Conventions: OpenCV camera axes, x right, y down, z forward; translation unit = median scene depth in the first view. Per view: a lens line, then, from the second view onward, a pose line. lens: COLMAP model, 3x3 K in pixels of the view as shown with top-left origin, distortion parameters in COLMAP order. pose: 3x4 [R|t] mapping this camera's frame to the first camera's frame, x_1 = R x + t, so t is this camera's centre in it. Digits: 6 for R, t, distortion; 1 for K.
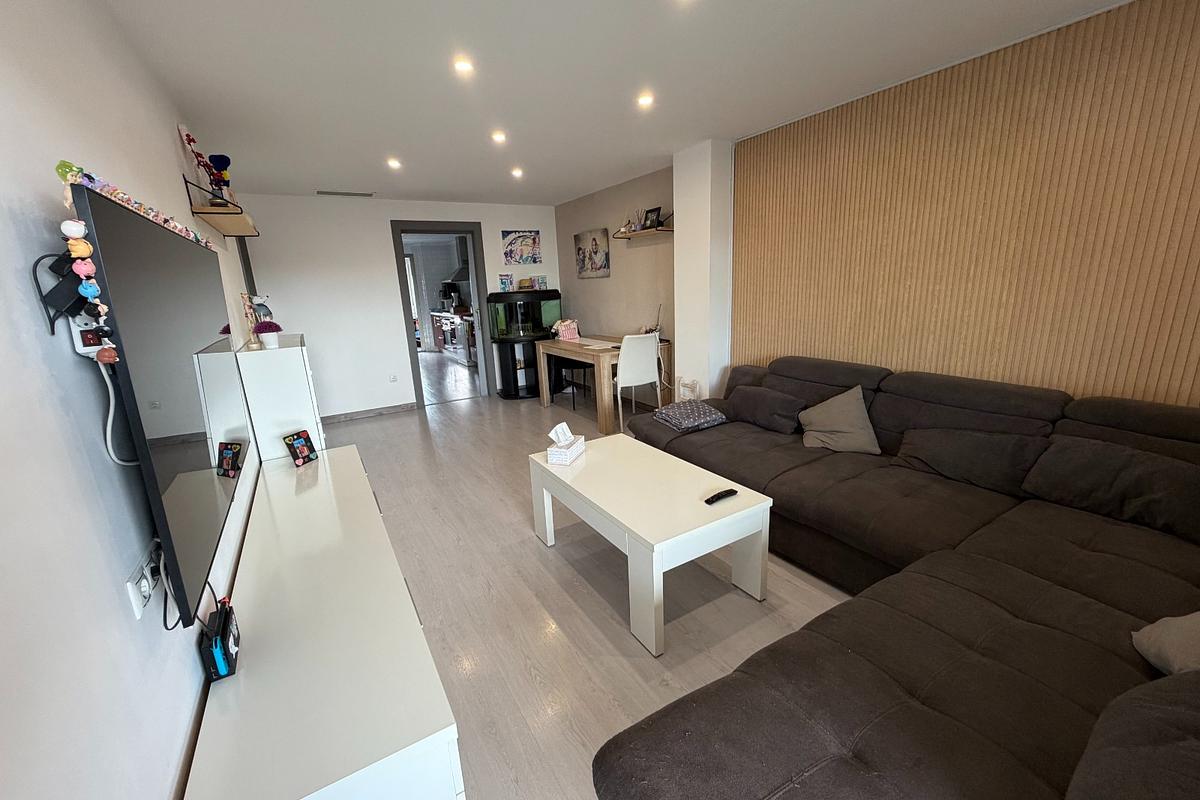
lens RADIAL K [[477.4, 0, 597.7], [0, 477.4, 397.5], [0, 0, 1]] dist [0.000855, -0.000360]
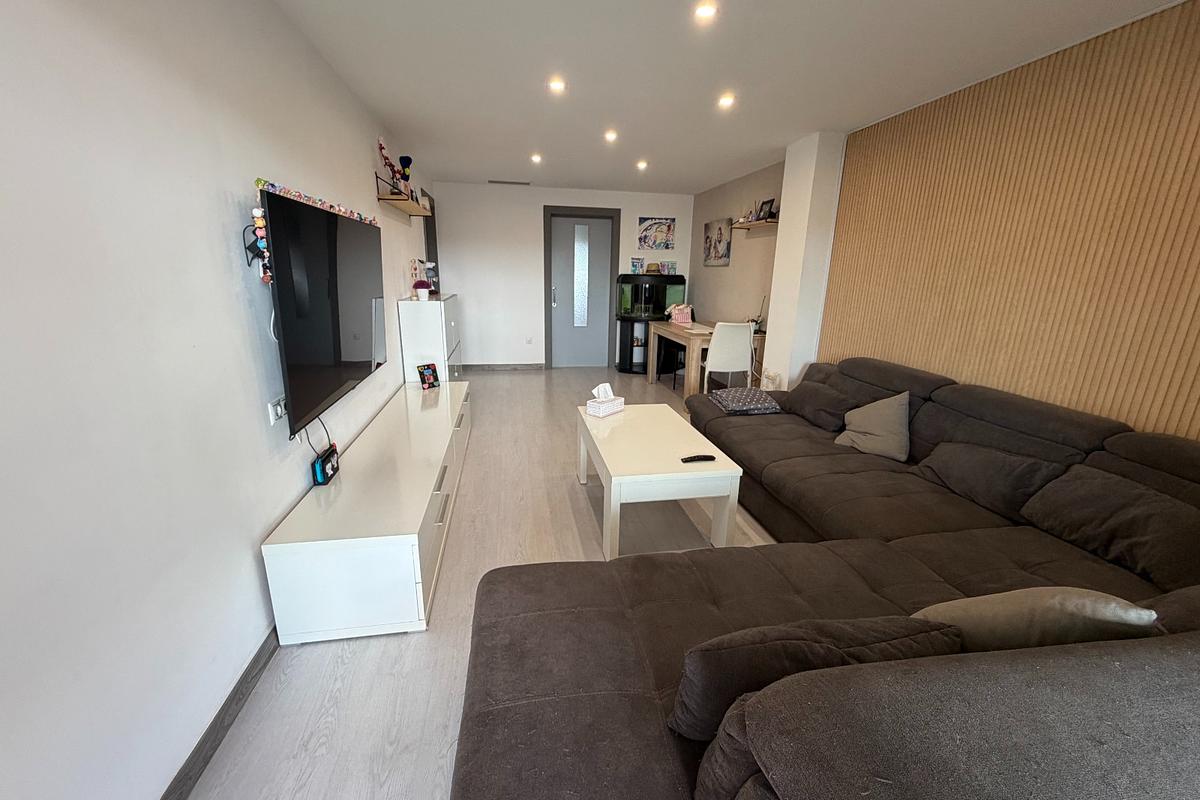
lens RADIAL K [[477.4, 0, 598.3], [0, 477.4, 396.3], [0, 0, 1]] dist [0.000855, -0.000360]
pose [[0.933189, 0.153103, -0.325143, 0.279961], [-0.145231, 0.988208, 0.048499, 0.028300], [0.328735, 0.001962, 0.944420, -0.115909]]
